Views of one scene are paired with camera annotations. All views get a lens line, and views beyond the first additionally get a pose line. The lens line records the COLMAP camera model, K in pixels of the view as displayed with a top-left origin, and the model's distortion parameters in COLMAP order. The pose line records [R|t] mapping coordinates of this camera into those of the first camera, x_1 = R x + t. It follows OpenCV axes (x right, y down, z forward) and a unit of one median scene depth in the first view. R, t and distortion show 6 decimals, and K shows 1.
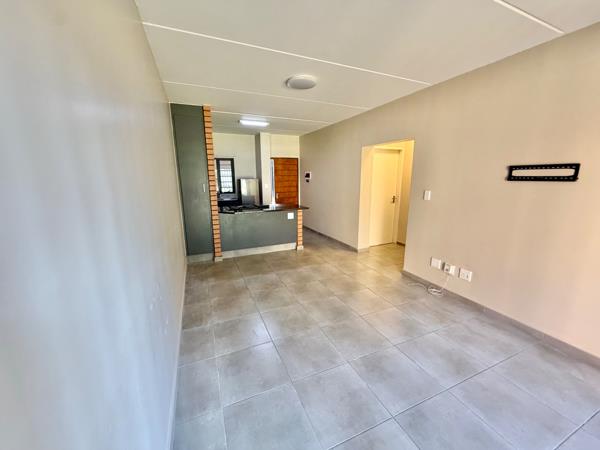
lens RADIAL K [[239.1, 0, 300.0], [0, 239.1, 225.0], [0, 0, 1]] dist [0.000306, 0.000160]
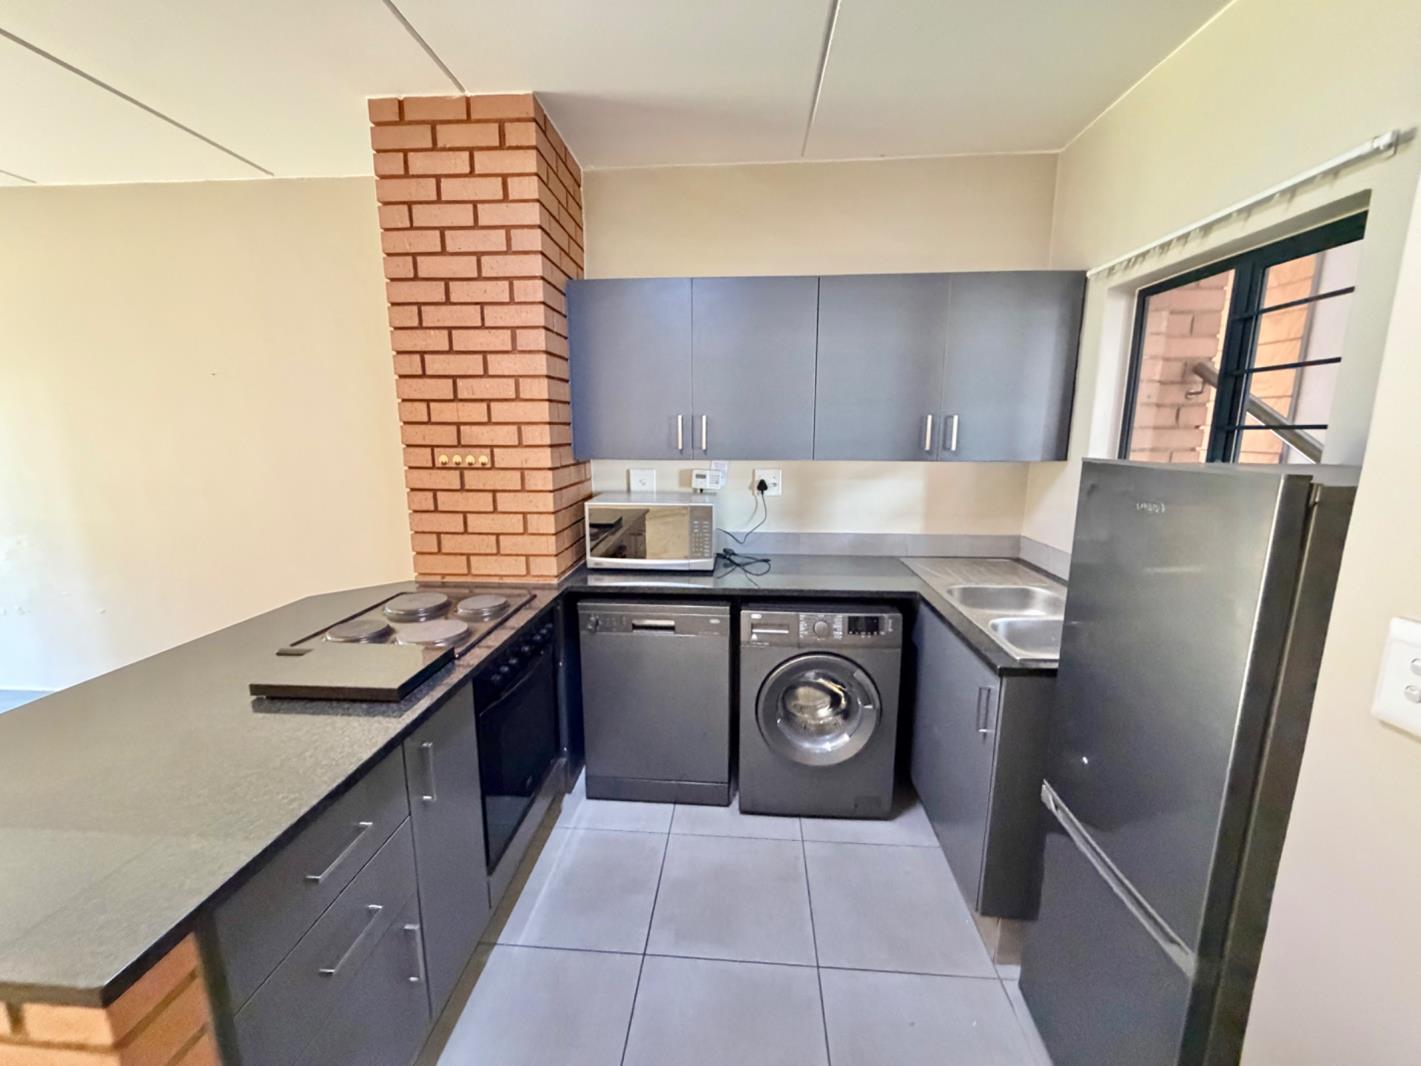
lens RADIAL K [[566.2, 0, 710.5], [0, 566.2, 533.0], [0, 0, 1]] dist [0.000306, 0.000160]
pose [[-0.456703, 0.164367, -0.874303, -0.035188], [-0.178478, 0.945873, 0.271052, -0.312153], [0.871532, 0.279834, -0.402647, 1.511242]]
